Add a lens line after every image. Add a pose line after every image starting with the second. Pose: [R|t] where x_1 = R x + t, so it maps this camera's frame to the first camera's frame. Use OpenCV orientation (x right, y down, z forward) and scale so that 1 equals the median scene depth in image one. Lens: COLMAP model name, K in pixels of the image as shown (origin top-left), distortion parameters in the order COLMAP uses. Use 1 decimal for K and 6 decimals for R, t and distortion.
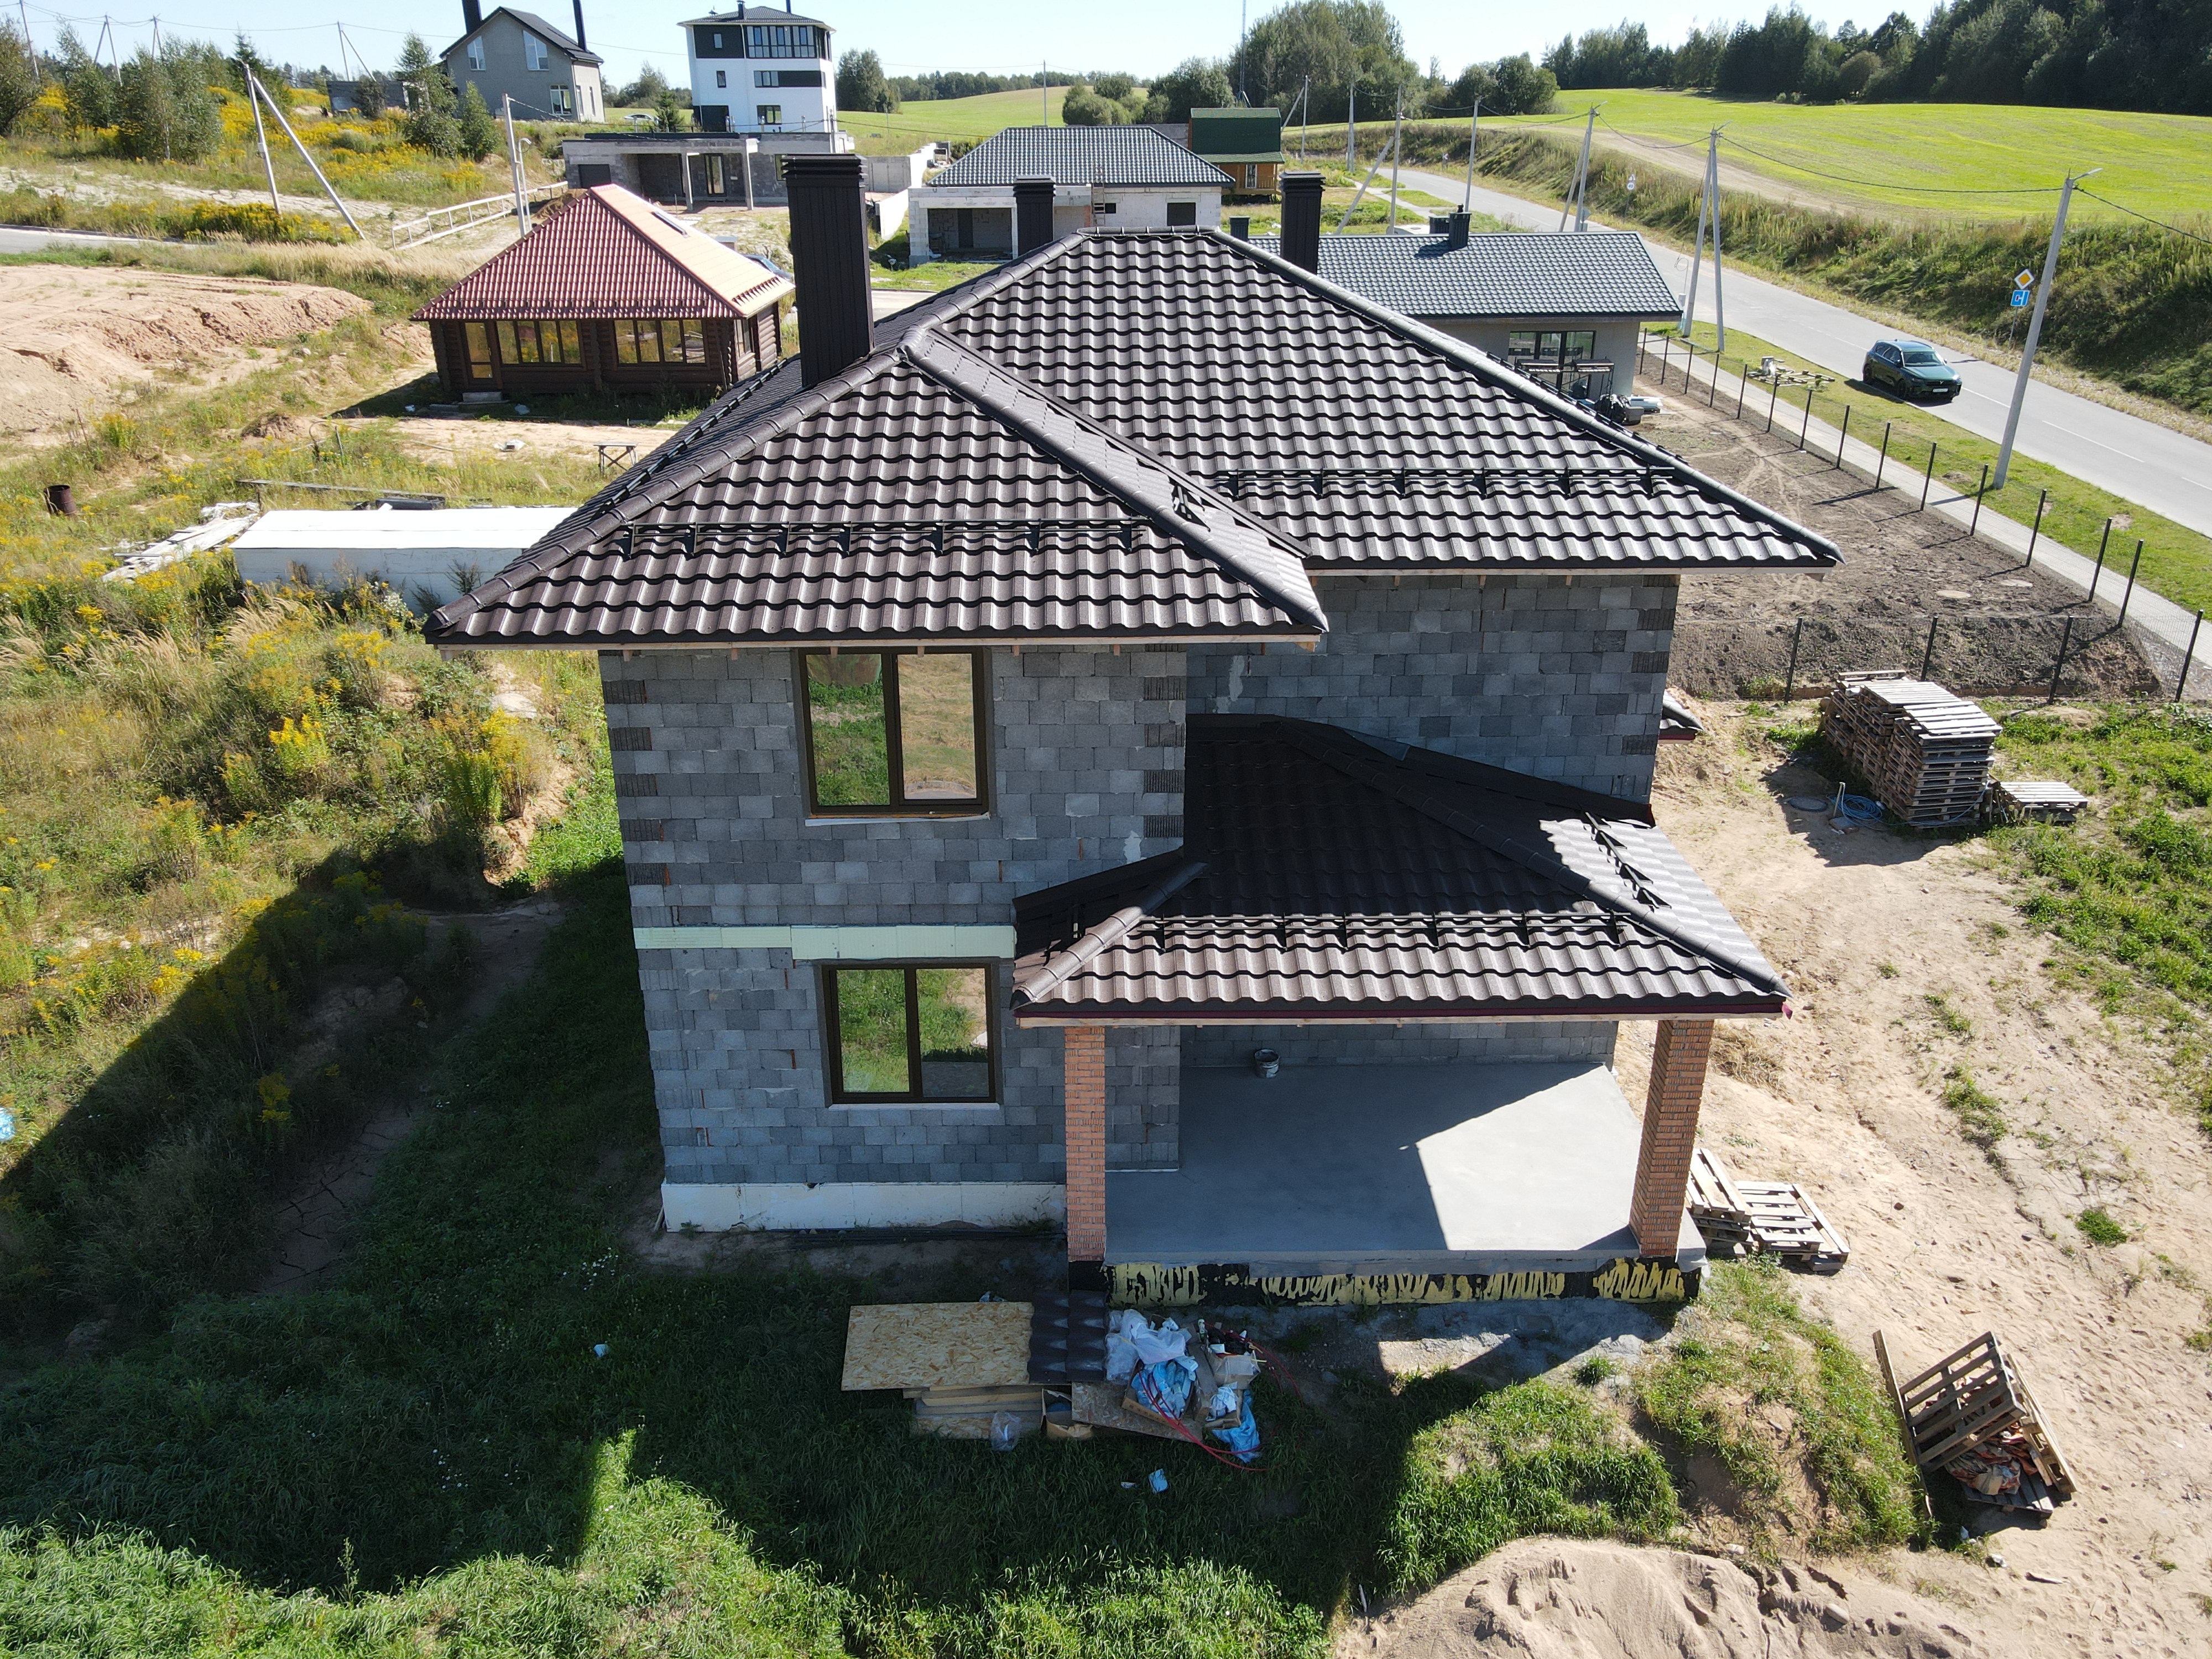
lens RADIAL K [[1605.4, 0, 1098.7], [0, 1605.4, 835.5], [0, 0, 1]] dist [0.022589, -0.007043]
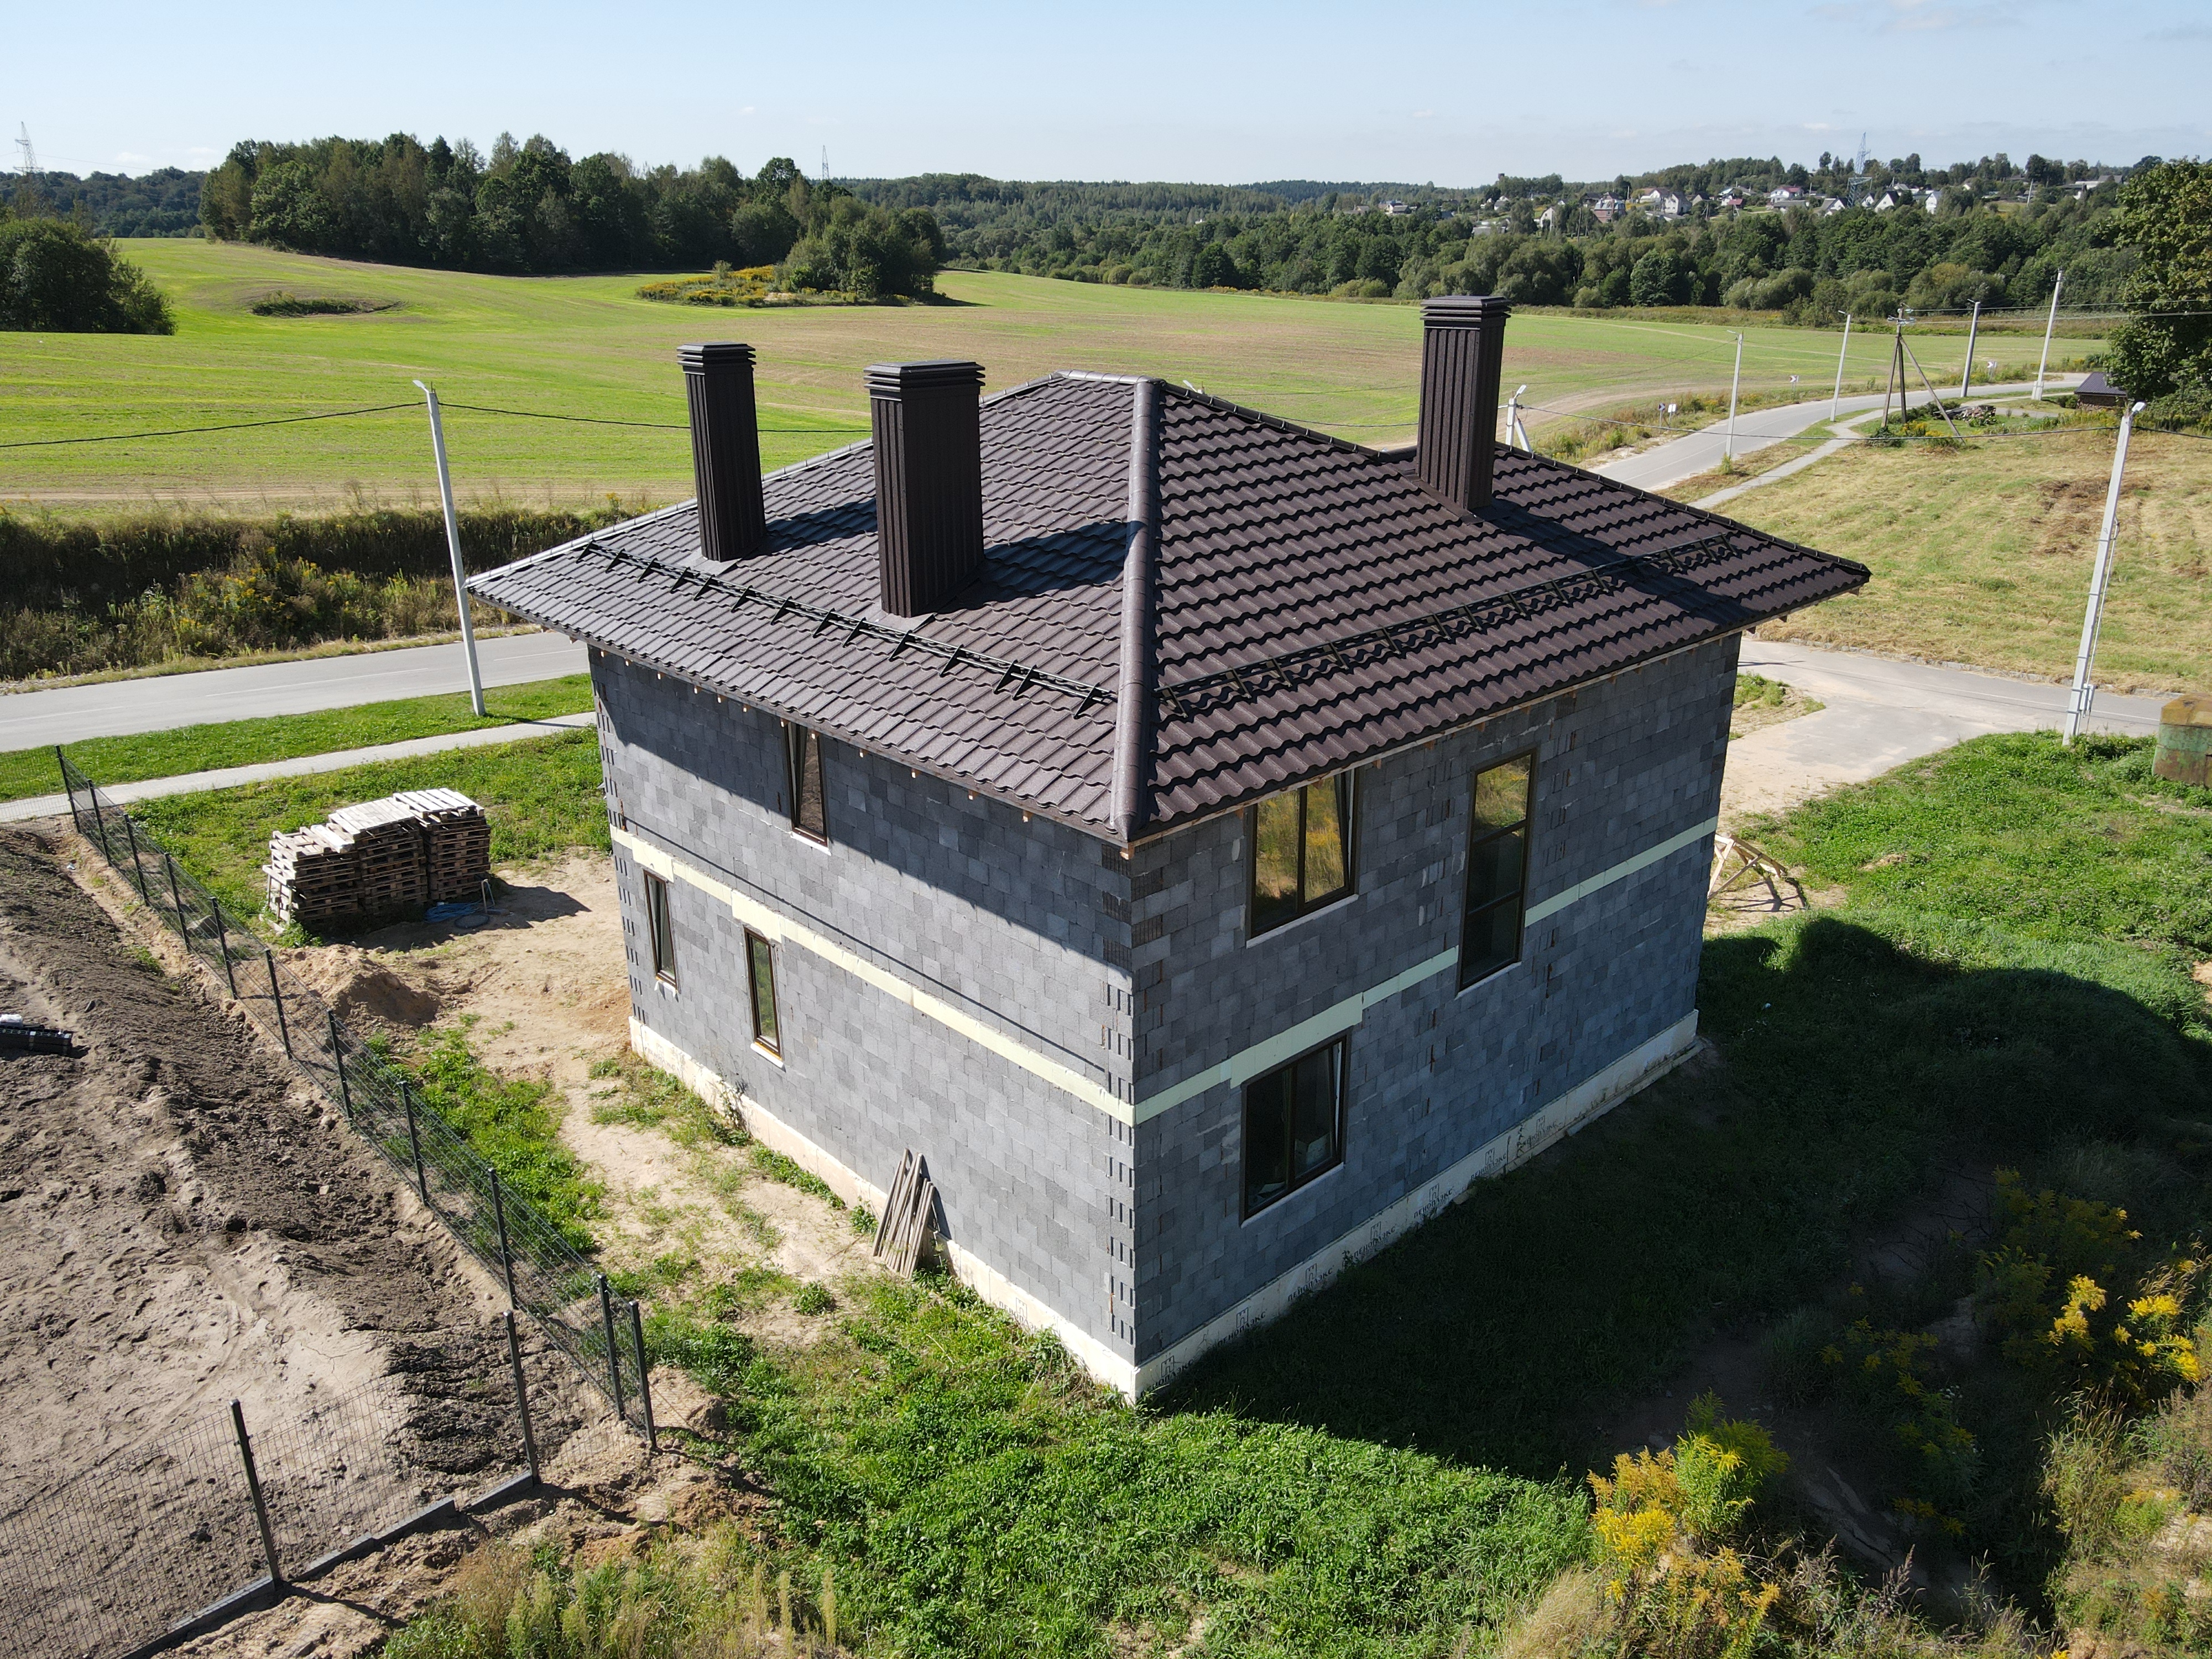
lens RADIAL K [[1605.4, 0, 1097.6], [0, 1605.4, 830.0], [0, 0, 1]] dist [0.022589, -0.007043]
pose [[-0.673163, -0.249663, 0.696074, -0.089962], [0.313204, 0.756433, 0.574207, -0.090498], [-0.669891, 0.604548, -0.431007, 0.196015]]
